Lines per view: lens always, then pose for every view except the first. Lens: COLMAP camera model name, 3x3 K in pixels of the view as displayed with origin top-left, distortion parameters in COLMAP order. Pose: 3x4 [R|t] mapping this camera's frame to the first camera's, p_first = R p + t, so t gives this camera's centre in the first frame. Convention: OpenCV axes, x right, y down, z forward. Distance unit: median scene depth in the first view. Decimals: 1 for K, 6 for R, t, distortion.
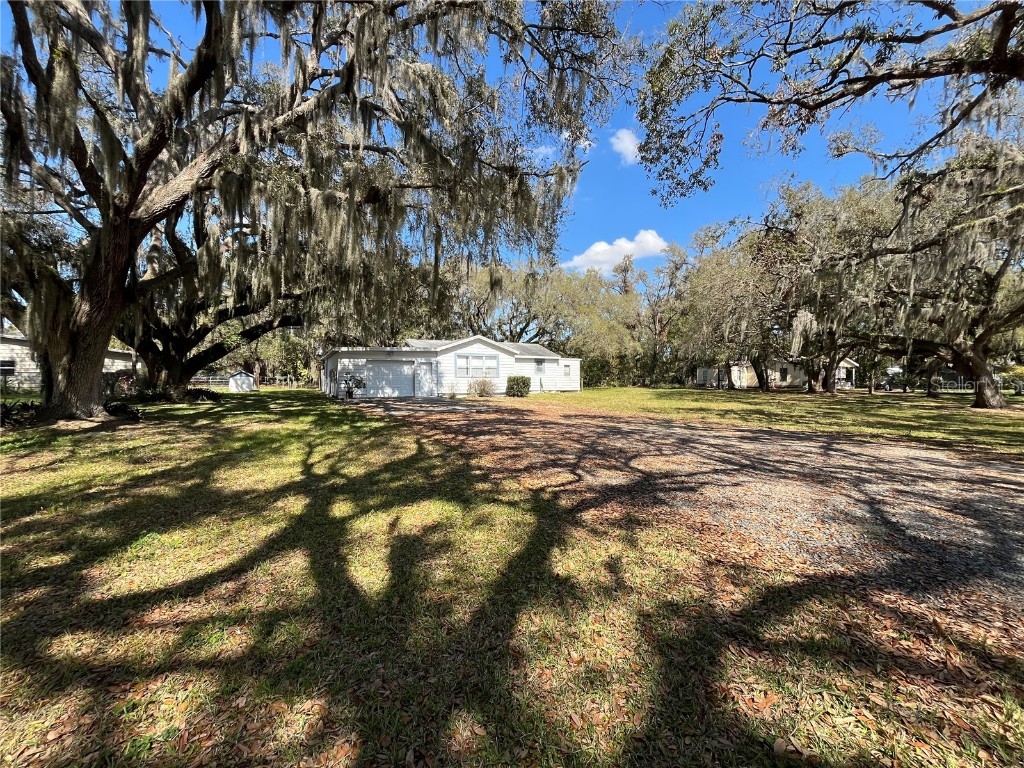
lens RADIAL K [[416.2, 0, 509.6], [0, 416.2, 380.7], [0, 0, 1]] dist [-0.003534, 0.000951]
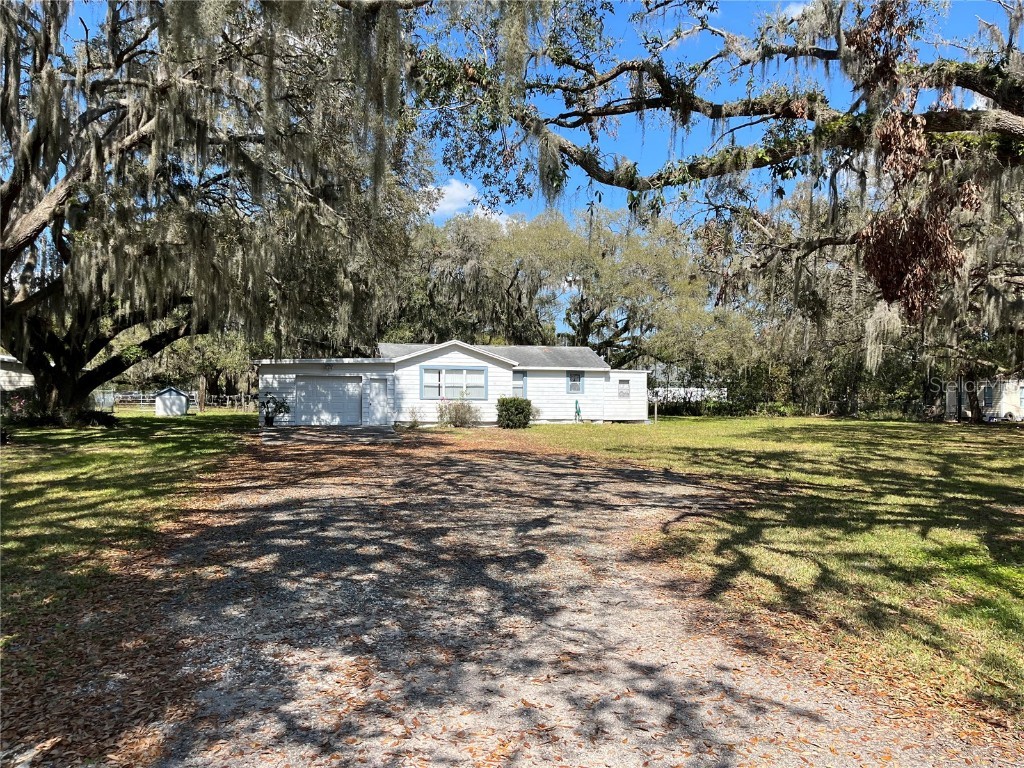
lens RADIAL K [[777.8, 0, 517.7], [0, 777.8, 390.5], [0, 0, 1]] dist [0.061496, -0.083934]
pose [[0.972713, 0.005792, -0.231941, 0.367557], [-0.008793, 0.999890, -0.011906, -0.009294], [0.231847, 0.013621, 0.972657, -0.278203]]
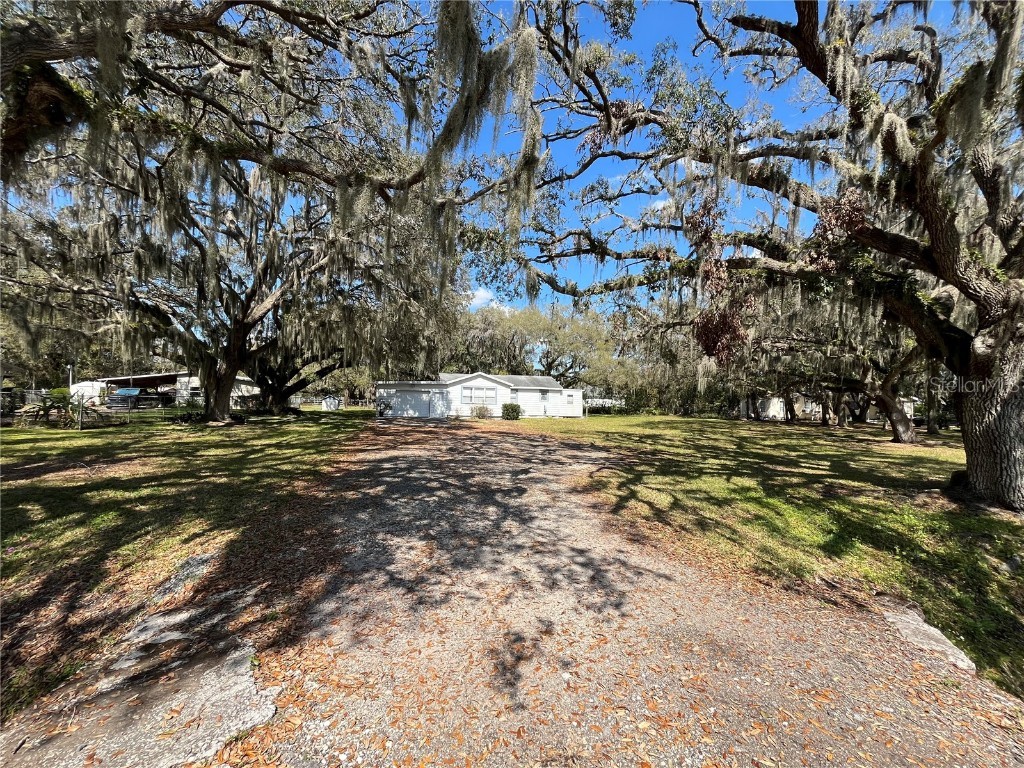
lens RADIAL K [[416.2, 0, 508.3], [0, 416.2, 382.2], [0, 0, 1]] dist [-0.003534, 0.000951]
pose [[0.969919, 0.009601, -0.243238, 0.368054], [-0.022984, 0.998370, -0.052239, -0.010925], [0.242340, 0.056258, 0.968559, -0.282315]]
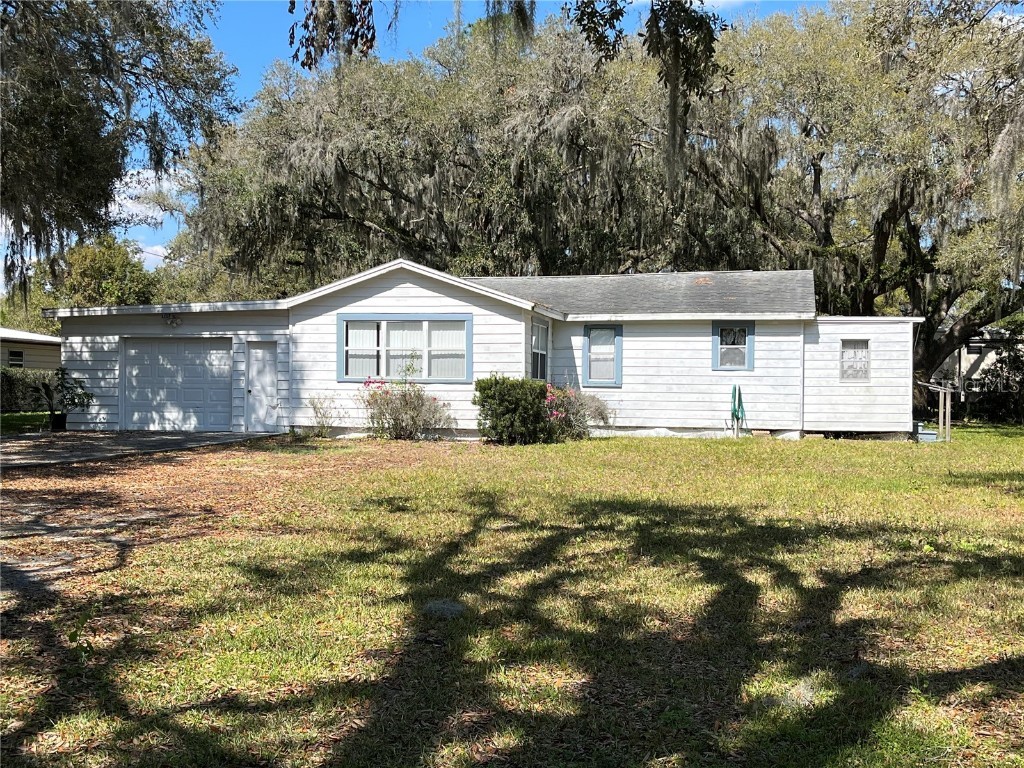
lens RADIAL K [[1225.0, 0, 509.1], [0, 1225.0, 388.9], [0, 0, 1]] dist [0.111545, 0.000000]
pose [[0.761705, 0.004645, -0.647907, 0.713230], [-0.011157, 0.999920, -0.005949, 0.002858], [0.647827, 0.011760, 0.761696, 0.320458]]
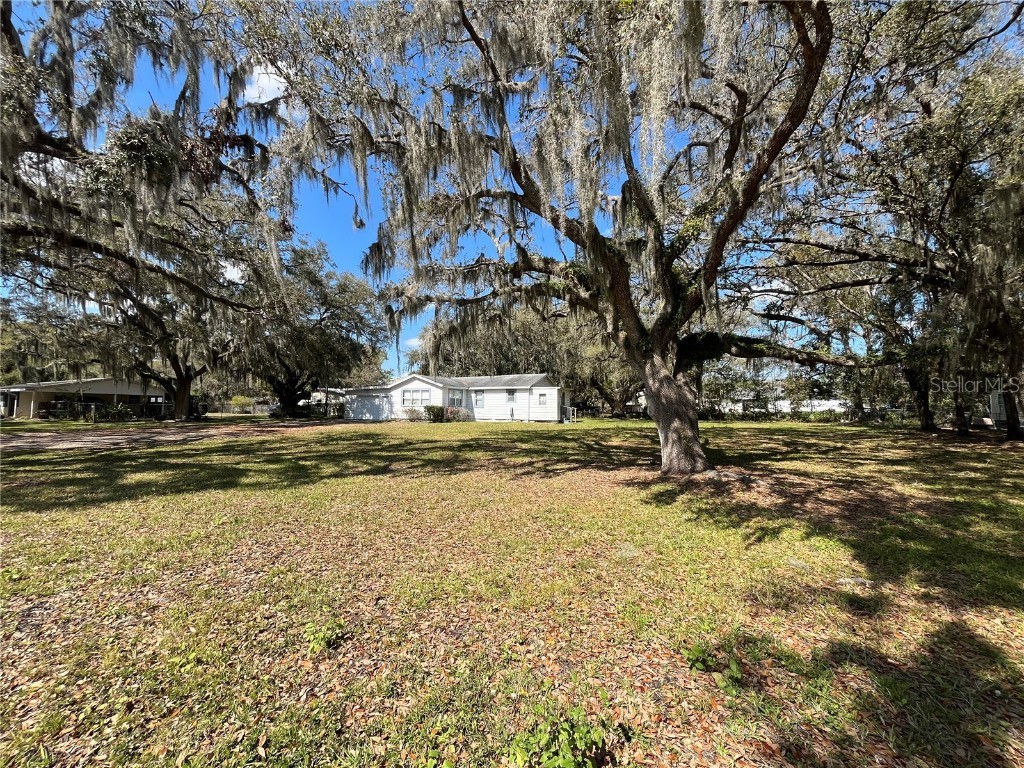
lens RADIAL K [[416.2, 0, 515.9], [0, 416.2, 385.0], [0, 0, 1]] dist [-0.003534, 0.000951]
pose [[0.582389, -0.046272, -0.811592, 1.269436], [-0.008205, 0.997993, -0.062787, 0.003742], [0.812869, 0.043226, 0.580840, 0.561717]]
